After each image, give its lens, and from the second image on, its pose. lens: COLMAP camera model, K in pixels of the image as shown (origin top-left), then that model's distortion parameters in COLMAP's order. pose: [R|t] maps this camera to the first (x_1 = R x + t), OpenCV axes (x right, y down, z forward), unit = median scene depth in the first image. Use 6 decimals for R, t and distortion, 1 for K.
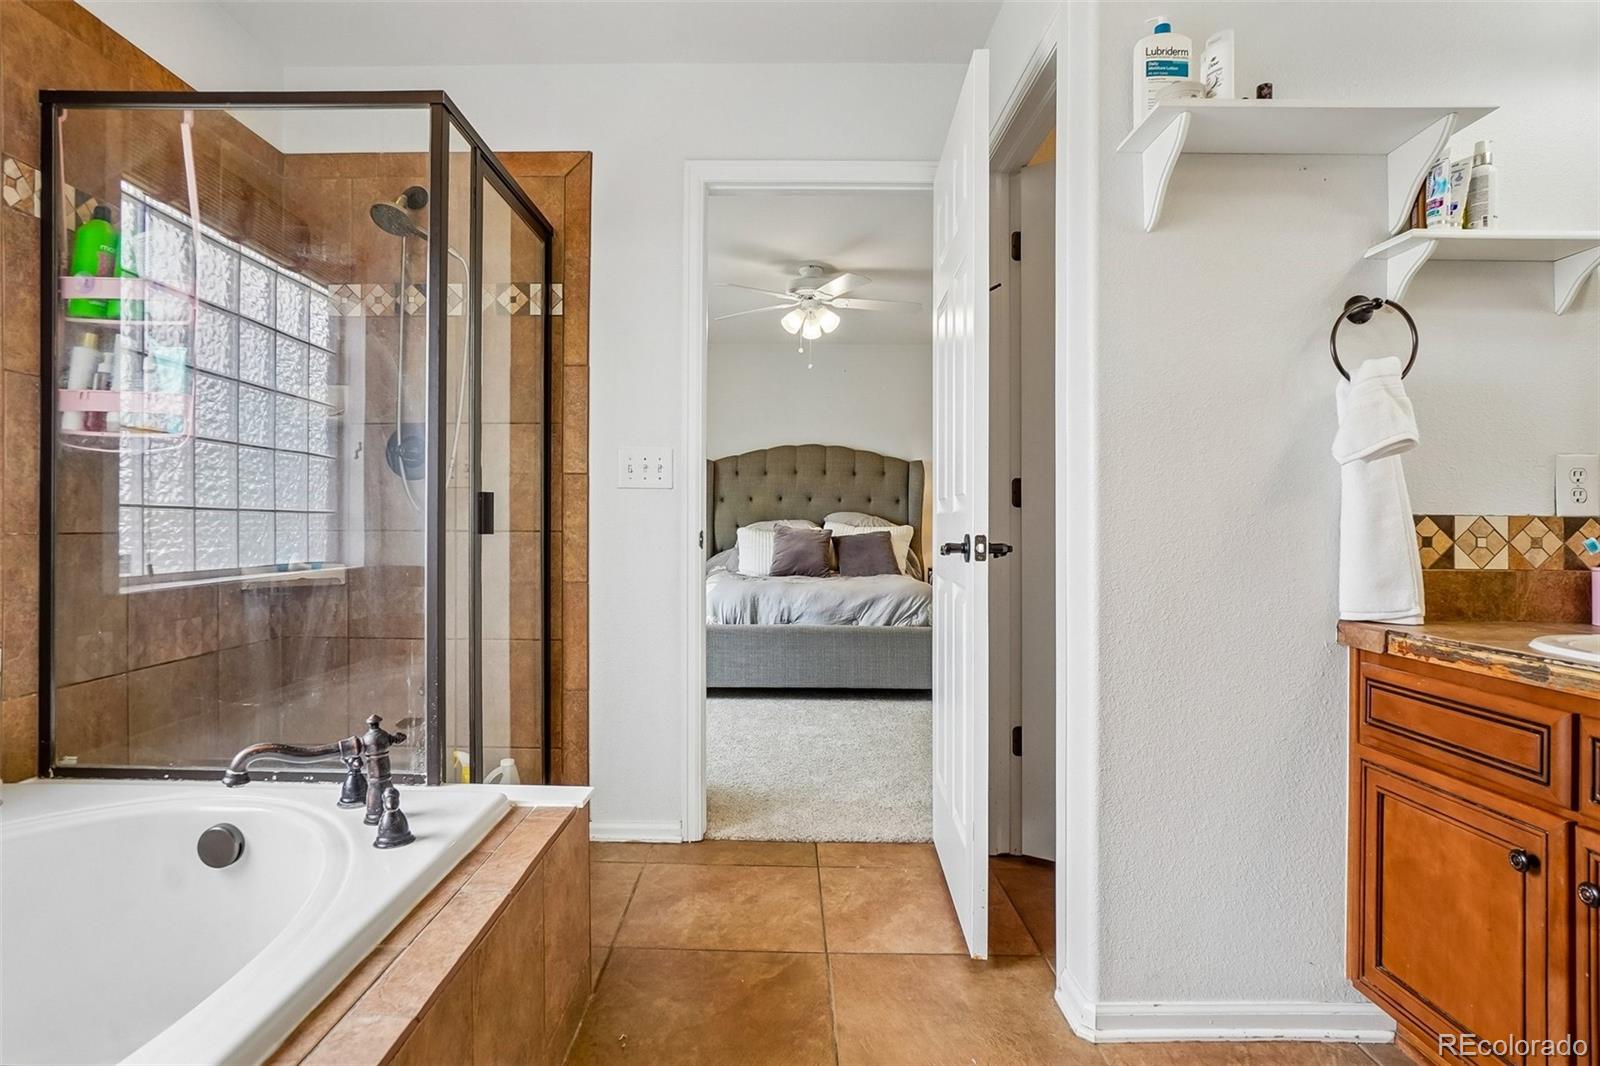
lens RADIAL K [[844.7, 0, 805.6], [0, 844.7, 506.3], [0, 0, 1]] dist [-0.014268, 0.008692]
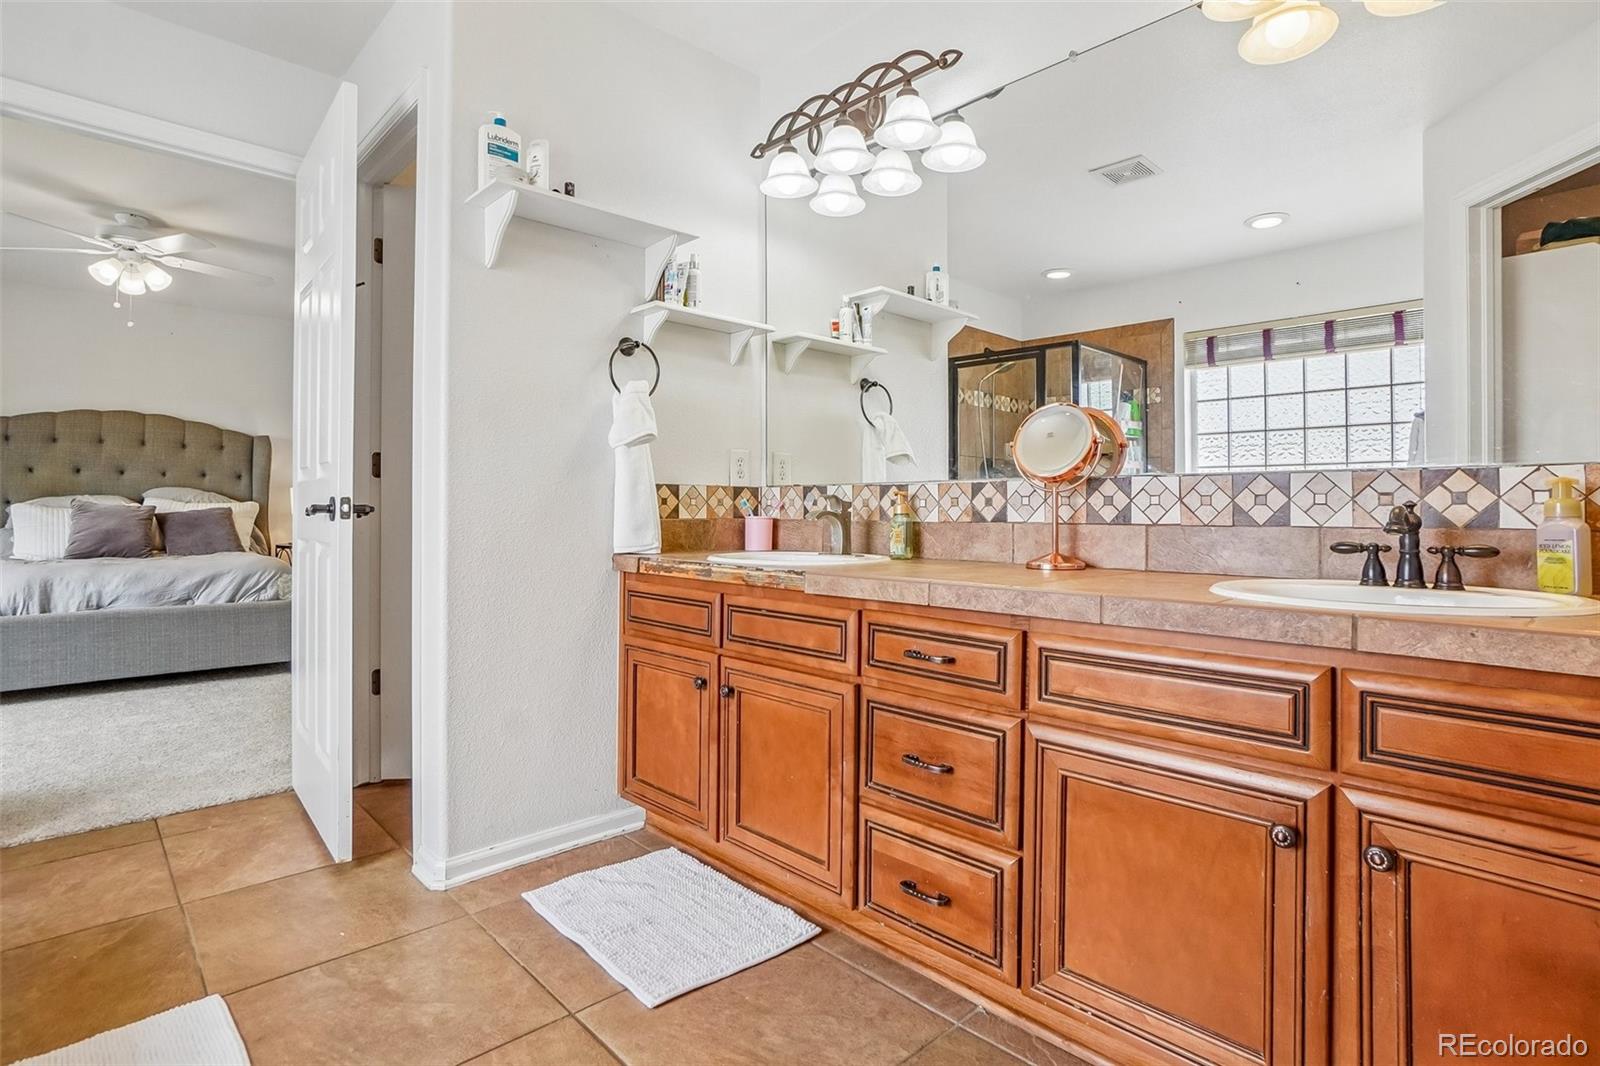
lens RADIAL K [[766.3, 0, 770.3], [0, 766.3, 498.1], [0, 0, 1]] dist [-0.020131, 0.002804]
pose [[0.746788, 0.001451, 0.665060, -0.021219], [-0.009396, 0.999921, 0.008370, 0.007916], [-0.664996, -0.012499, 0.746743, -0.069413]]
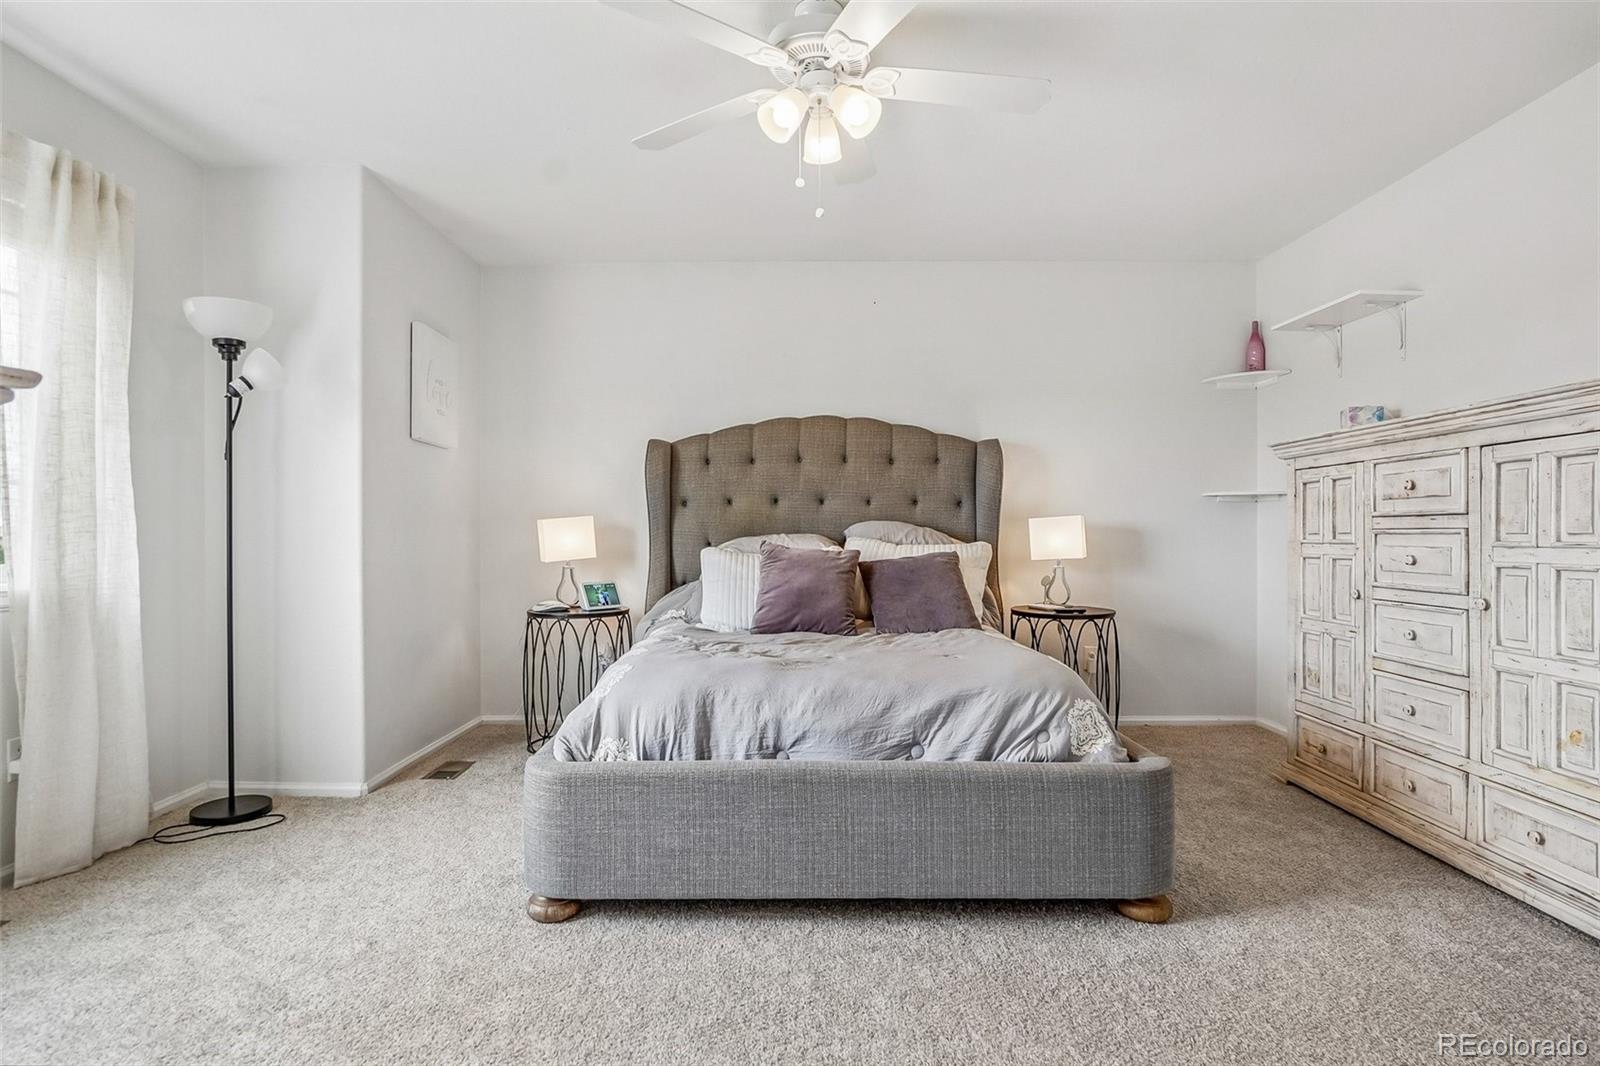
lens RADIAL K [[844.7, 0, 802.1], [0, 844.7, 524.9], [0, 0, 1]] dist [-0.014268, 0.008692]
pose [[0.999794, -0.005690, -0.019507, 0.004206], [0.005855, 0.999948, 0.008397, 0.005884], [0.019458, -0.008510, 0.999774, 0.536121]]
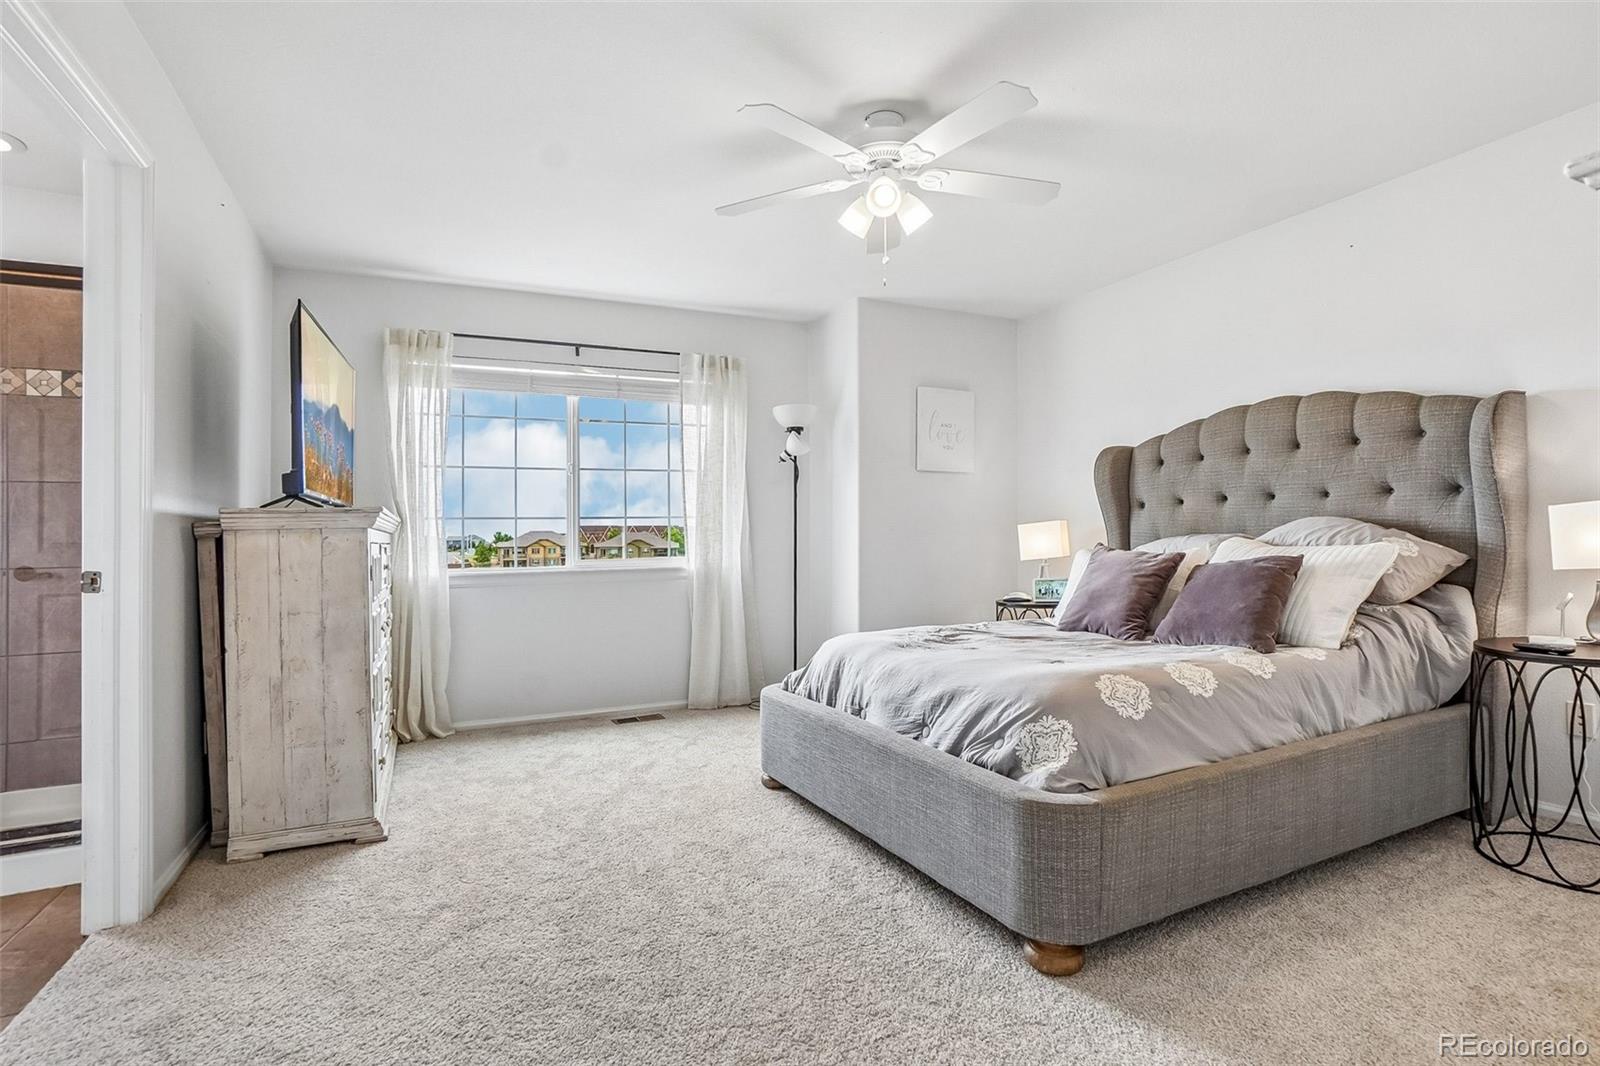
lens RADIAL K [[766.3, 0, 767.7], [0, 766.3, 532.6], [0, 0, 1]] dist [-0.020131, 0.002804]
pose [[0.424921, -0.020619, -0.904996, 0.473286], [0.035244, 0.999359, -0.006222, 0.010361], [0.904544, -0.029252, 0.425375, 0.721317]]
